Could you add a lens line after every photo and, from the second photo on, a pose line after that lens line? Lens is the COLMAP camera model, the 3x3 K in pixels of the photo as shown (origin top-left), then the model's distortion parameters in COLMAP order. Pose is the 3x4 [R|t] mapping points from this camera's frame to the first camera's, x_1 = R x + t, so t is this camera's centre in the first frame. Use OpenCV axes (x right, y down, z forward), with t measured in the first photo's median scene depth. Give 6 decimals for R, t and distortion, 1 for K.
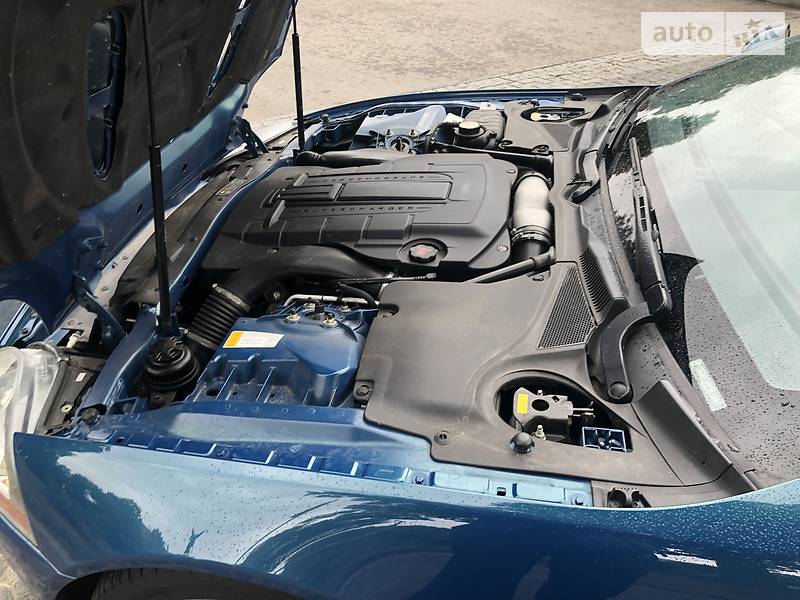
lens RADIAL K [[660.6, 0, 400.0], [0, 660.6, 300.0], [0, 0, 1]] dist [0.007620, 0.005828]
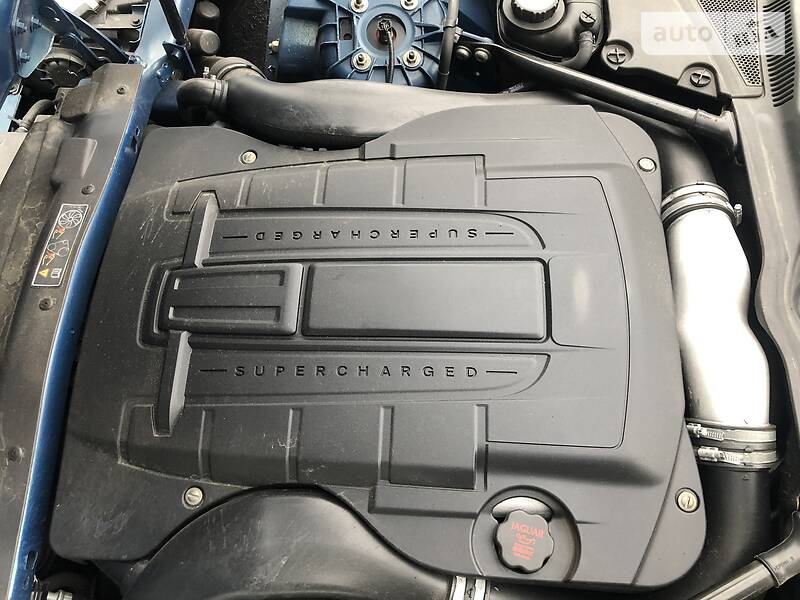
lens RADIAL K [[660.6, 0, 400.0], [0, 660.6, 300.0], [0, 0, 1]] dist [0.007620, 0.005828]
pose [[0.991212, -0.118902, 0.057974, -0.051342], [0.069575, 0.841346, 0.536000, -0.409500], [-0.112508, -0.527256, 0.842225, 0.608894]]
